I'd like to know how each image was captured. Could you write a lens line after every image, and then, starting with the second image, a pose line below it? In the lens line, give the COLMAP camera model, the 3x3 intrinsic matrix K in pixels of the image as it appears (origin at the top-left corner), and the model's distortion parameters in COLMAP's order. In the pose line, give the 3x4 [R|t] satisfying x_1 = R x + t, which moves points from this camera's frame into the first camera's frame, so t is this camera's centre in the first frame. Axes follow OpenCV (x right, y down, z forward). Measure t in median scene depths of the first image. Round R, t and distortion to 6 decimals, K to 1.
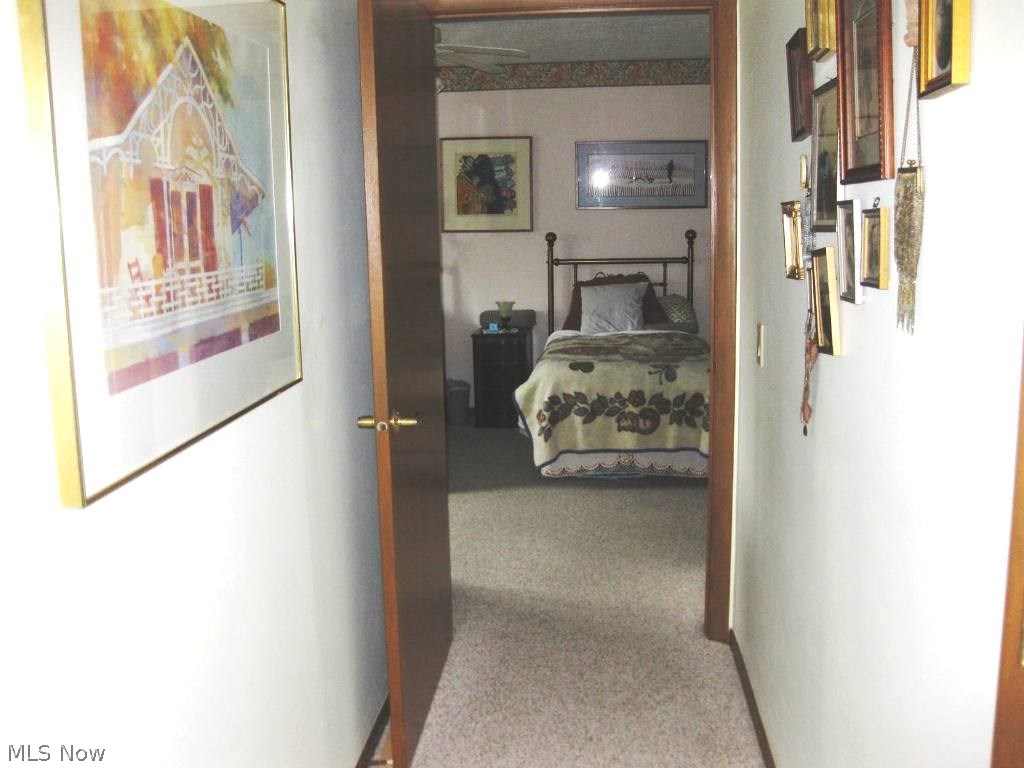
lens RADIAL K [[1055.2, 0, 509.3], [0, 1055.2, 404.4], [0, 0, 1]] dist [-0.183747, 0.132534]
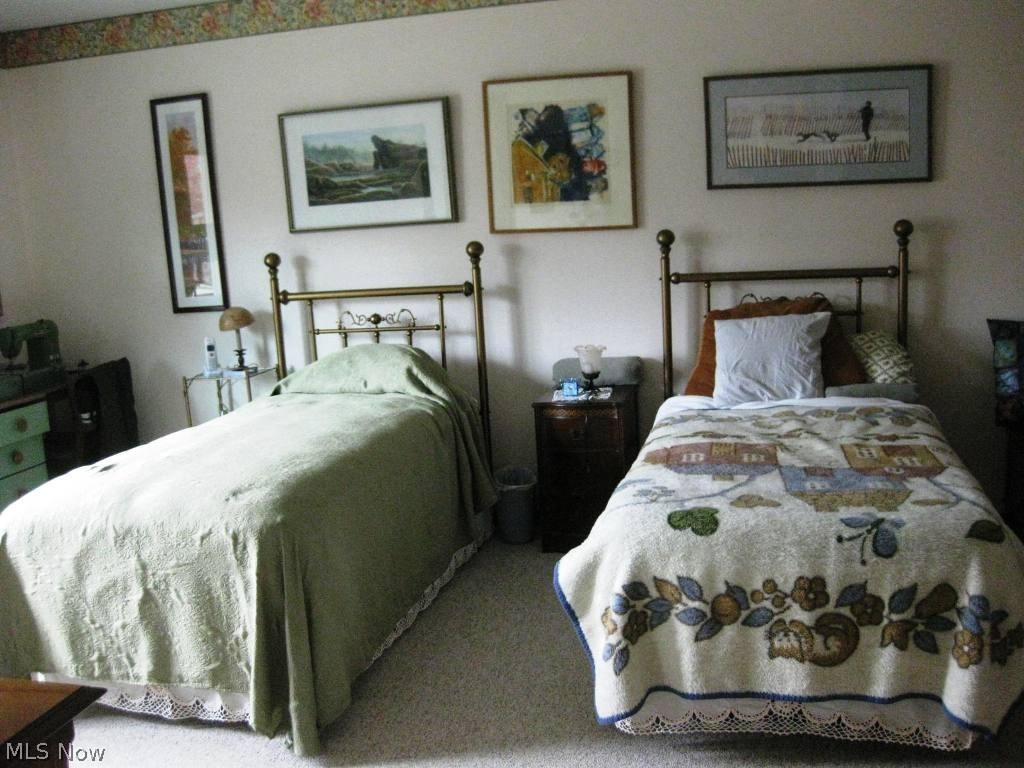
lens RADIAL K [[1055.2, 0, 509.3], [0, 1055.2, 404.4], [0, 0, 1]] dist [-0.183747, 0.132534]
pose [[0.987014, -0.004340, -0.160579, 0.057813], [0.006276, 0.999914, 0.011552, -0.086734], [0.160515, -0.012409, 0.986955, 0.479621]]
